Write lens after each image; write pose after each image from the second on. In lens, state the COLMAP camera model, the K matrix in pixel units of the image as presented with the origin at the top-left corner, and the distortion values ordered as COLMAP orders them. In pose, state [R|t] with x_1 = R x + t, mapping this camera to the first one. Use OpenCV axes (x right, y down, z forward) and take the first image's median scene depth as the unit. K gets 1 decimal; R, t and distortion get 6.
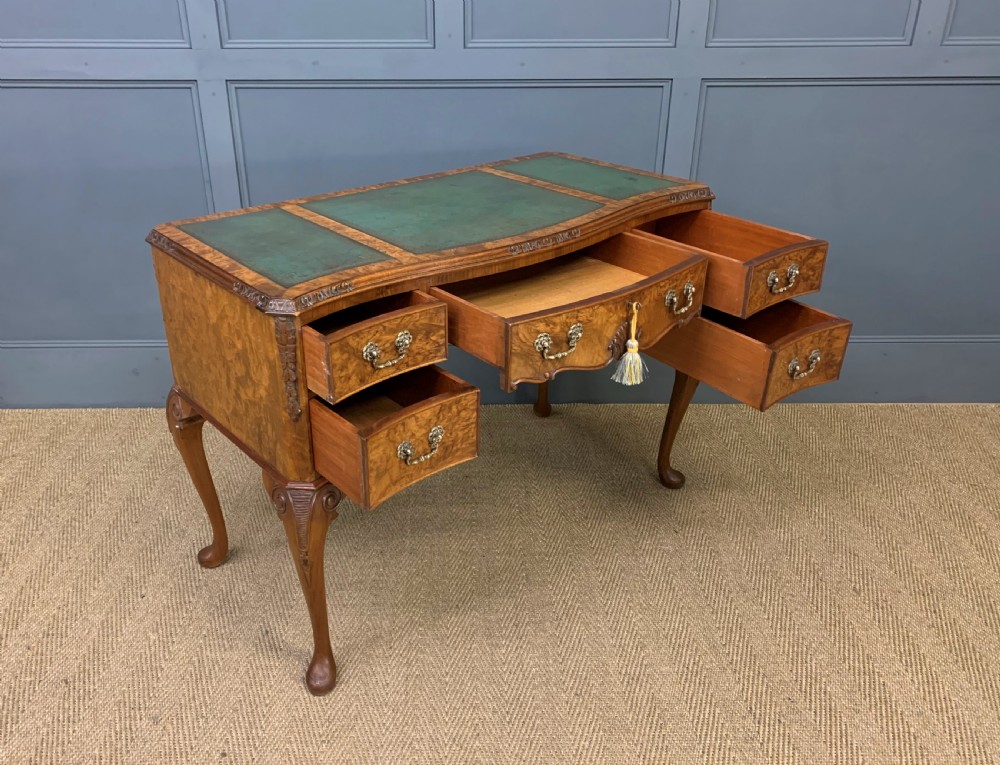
lens RADIAL K [[819.2, 0, 475.8], [0, 819.2, 368.6], [0, 0, 1]] dist [0.033535, -0.024824]
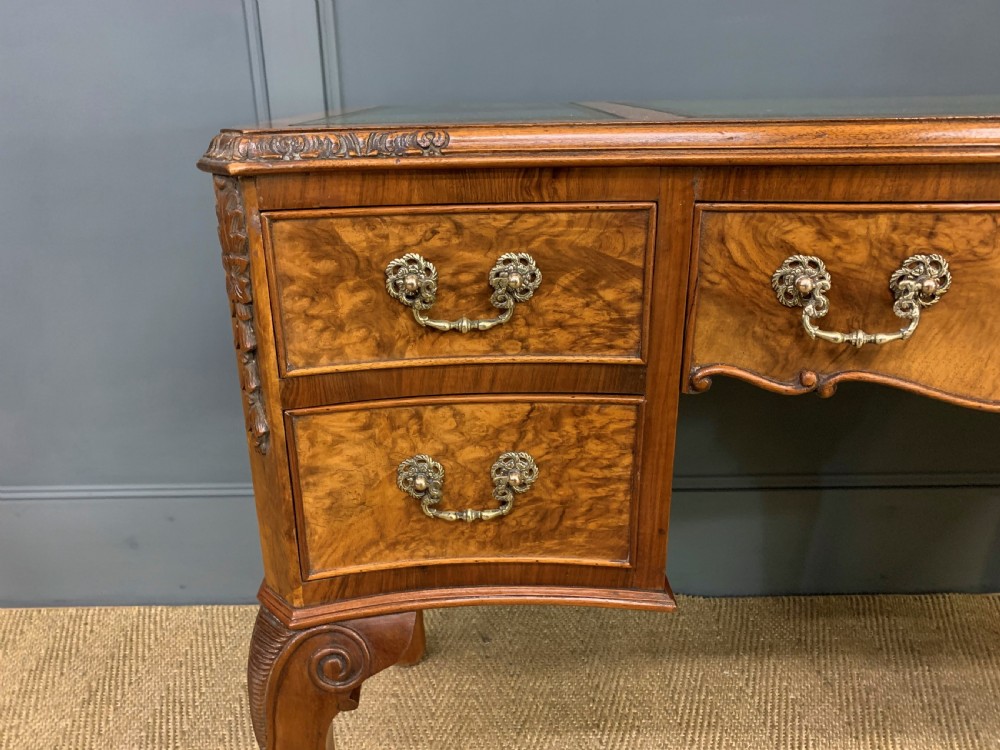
lens RADIAL K [[765.0, 0, 495.4], [0, 765.0, 370.8], [0, 0, 1]] dist [0.050000, -0.048462]
pose [[0.999592, -0.011580, -0.026118, -0.189169], [0.008825, 0.994617, -0.103242, -0.063743], [0.027173, 0.102969, 0.994313, 0.582540]]
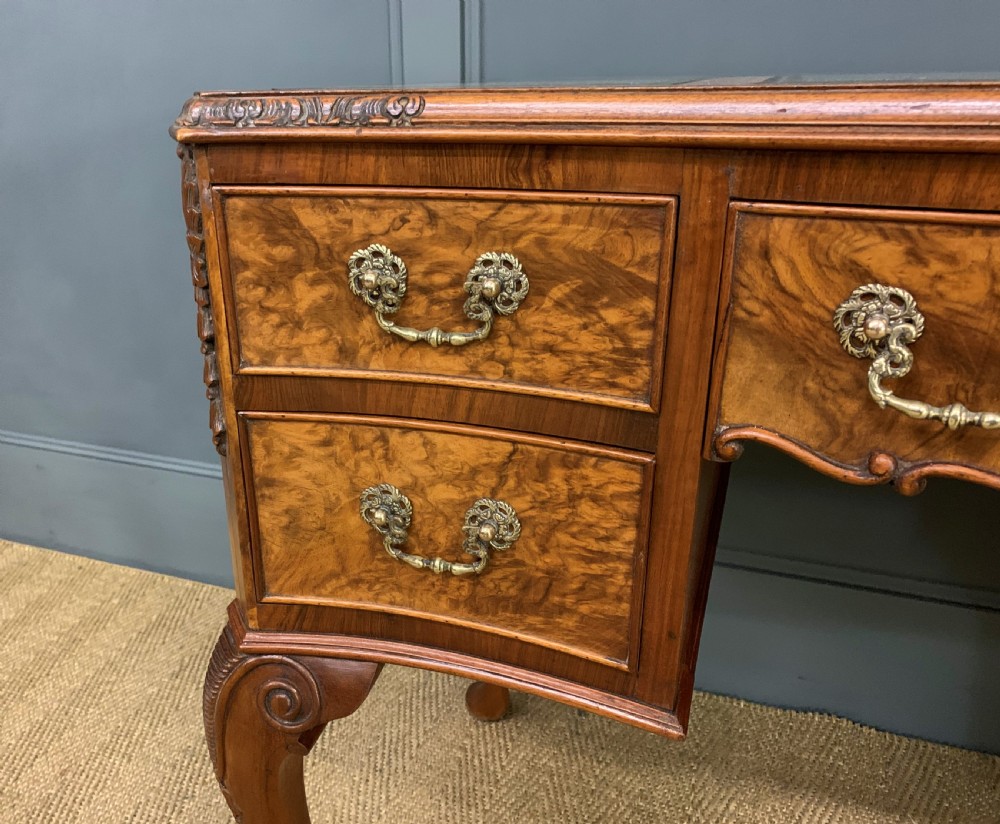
lens RADIAL K [[846.4, 0, 449.9], [0, 846.4, 409.5], [0, 0, 1]] dist [0.034048, -0.023424]
pose [[0.929182, 0.119214, -0.349871, -0.124702], [-0.147563, 0.987499, -0.055419, -0.072610], [0.338890, 0.103123, 0.935157, 0.617816]]
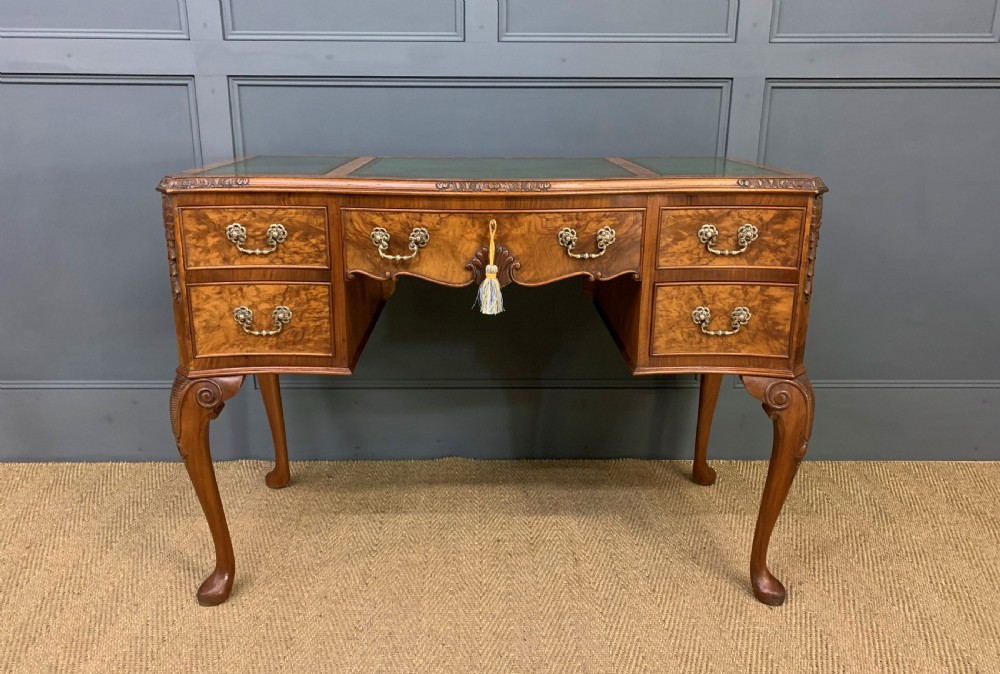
lens RADIAL K [[786.3, 0, 493.0], [0, 786.3, 347.3], [0, 0, 1]] dist [0.040498, -0.028966]
pose [[0.999991, 0.003609, 0.002221, -0.020296], [-0.003218, 0.987696, -0.156352, 0.069221], [-0.002758, 0.156344, 0.987699, 0.209363]]
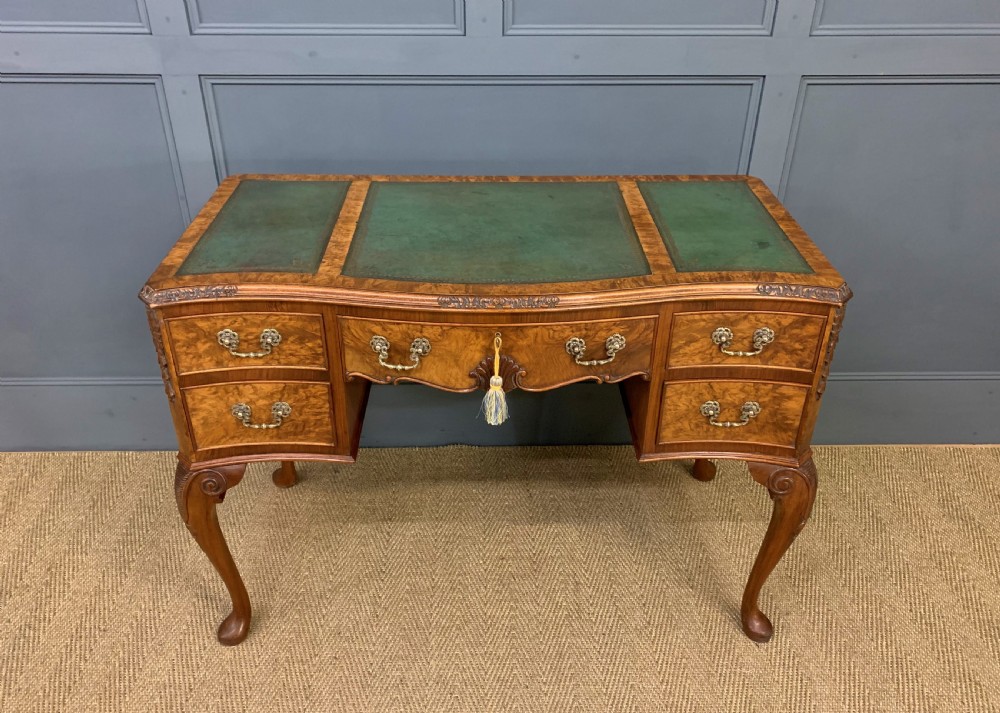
lens RADIAL K [[804.1, 0, 501.7], [0, 804.1, 357.0], [0, 0, 1]] dist [0.040669, -0.030525]
pose [[0.999938, 0.002720, 0.010809, -0.022677], [-0.003755, 0.995285, 0.096924, -0.160249], [-0.010494, -0.096958, 0.995233, 0.204727]]
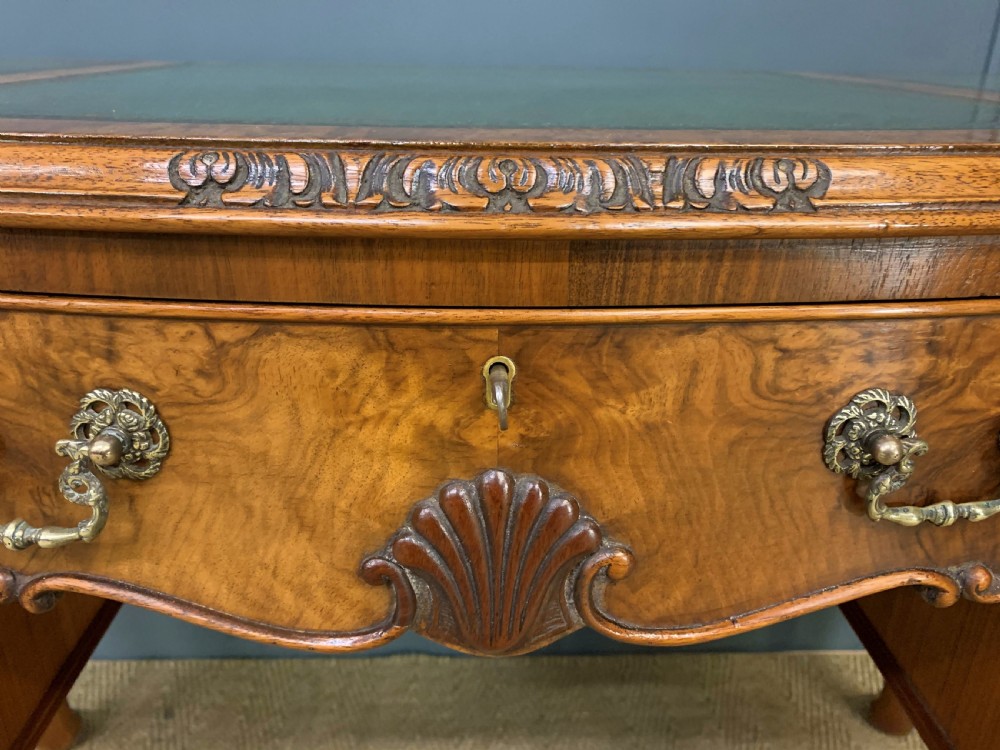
lens RADIAL K [[765.0, 0, 491.3], [0, 765.0, 354.0], [0, 0, 1]] dist [0.050000, -0.048462]
pose [[0.999867, 0.007377, 0.014578, -0.021957], [-0.006310, 0.997389, -0.071939, -0.113887], [-0.015071, 0.071837, 0.997303, 0.680014]]
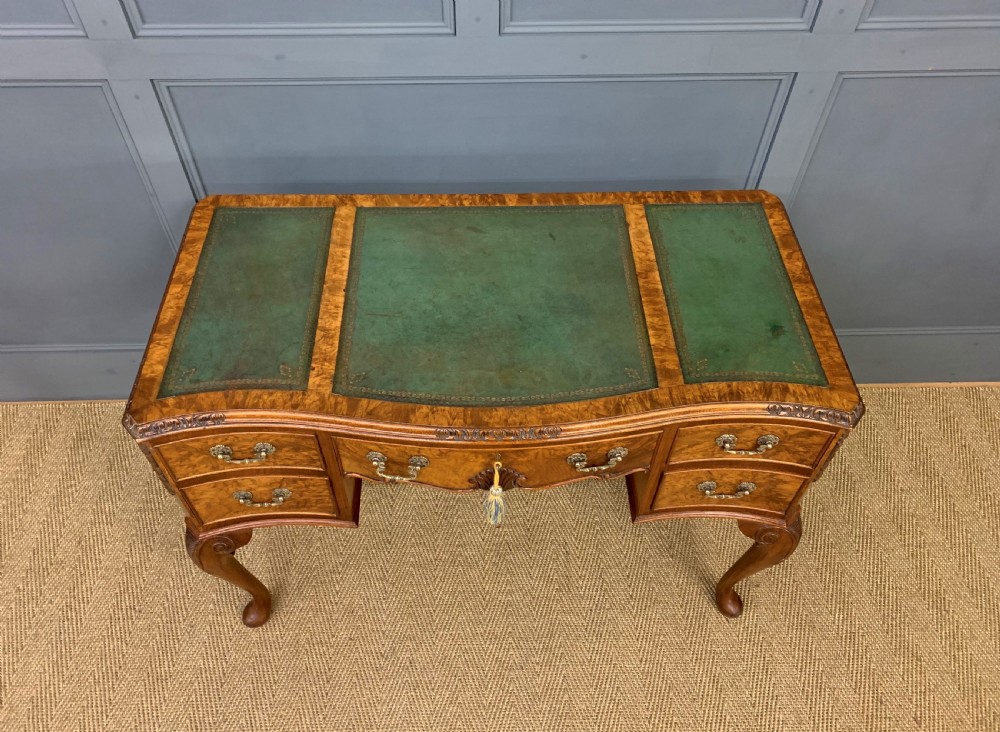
lens RADIAL K [[752.8, 0, 497.8], [0, 752.8, 344.8], [0, 0, 1]] dist [0.029523, -0.011088]
pose [[0.999785, -0.006221, 0.019764, -0.029237], [-0.002375, 0.913162, 0.407590, -0.410315], [-0.020583, -0.407550, 0.912951, 0.332062]]
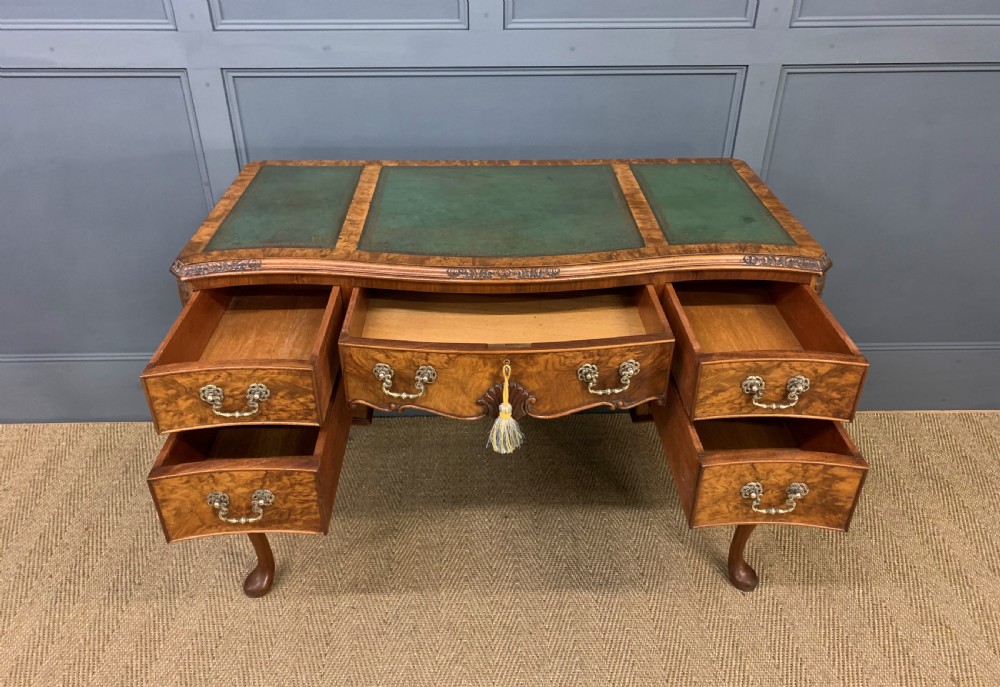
lens RADIAL K [[751.3, 0, 496.7], [0, 751.3, 348.1], [0, 0, 1]] dist [0.029263, -0.011827]
pose [[0.999948, -0.004547, 0.009179, -0.029779], [0.003561, 0.994501, 0.104667, -0.146813], [-0.009605, -0.104629, 0.994465, 0.199416]]
